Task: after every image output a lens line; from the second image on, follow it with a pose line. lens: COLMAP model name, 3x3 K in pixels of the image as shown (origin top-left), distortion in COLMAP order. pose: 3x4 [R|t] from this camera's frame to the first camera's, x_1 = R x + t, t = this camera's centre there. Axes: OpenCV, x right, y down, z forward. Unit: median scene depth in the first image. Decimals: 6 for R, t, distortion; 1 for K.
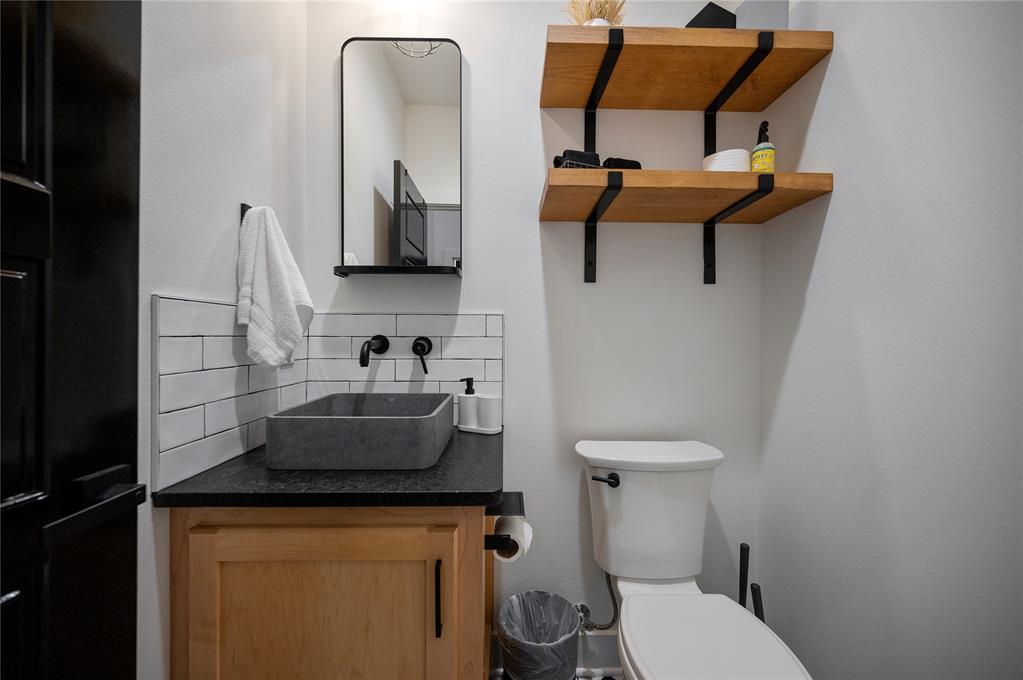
lens RADIAL K [[405.5, 0, 500.5], [0, 405.5, 340.7], [0, 0, 1]] dist [-0.002953, 0.000256]
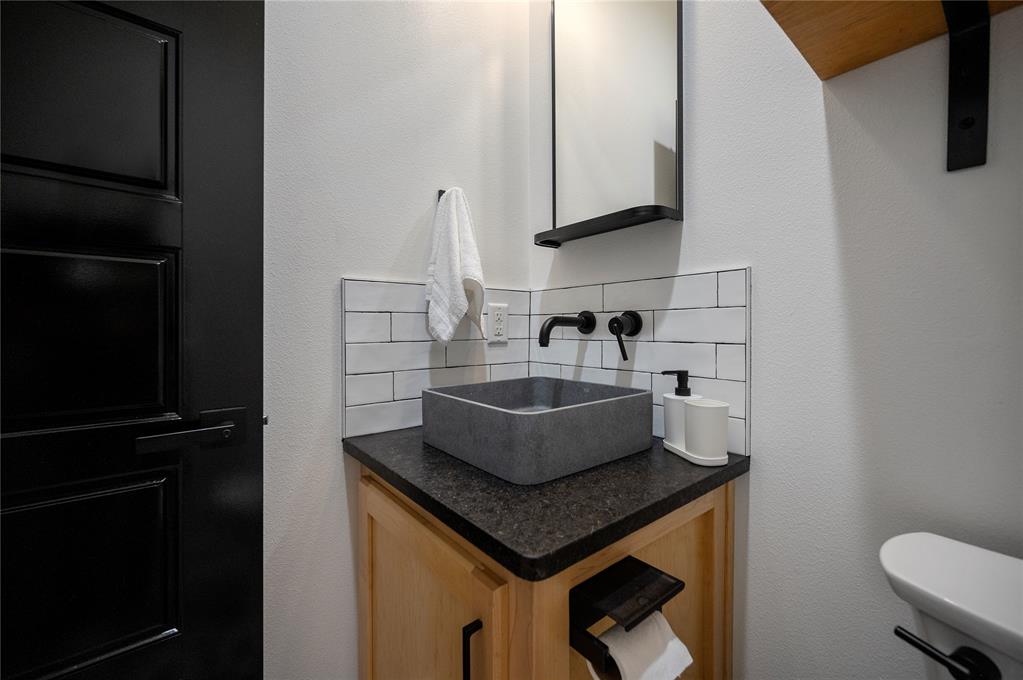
lens RADIAL K [[405.5, 0, 511.4], [0, 405.5, 334.3], [0, 0, 1]] dist [-0.002953, 0.000256]
pose [[0.623045, 0.005988, -0.782163, 0.264593], [-0.002396, 0.999981, 0.005746, 0.030778], [0.782182, -0.001706, 0.623047, 0.386852]]
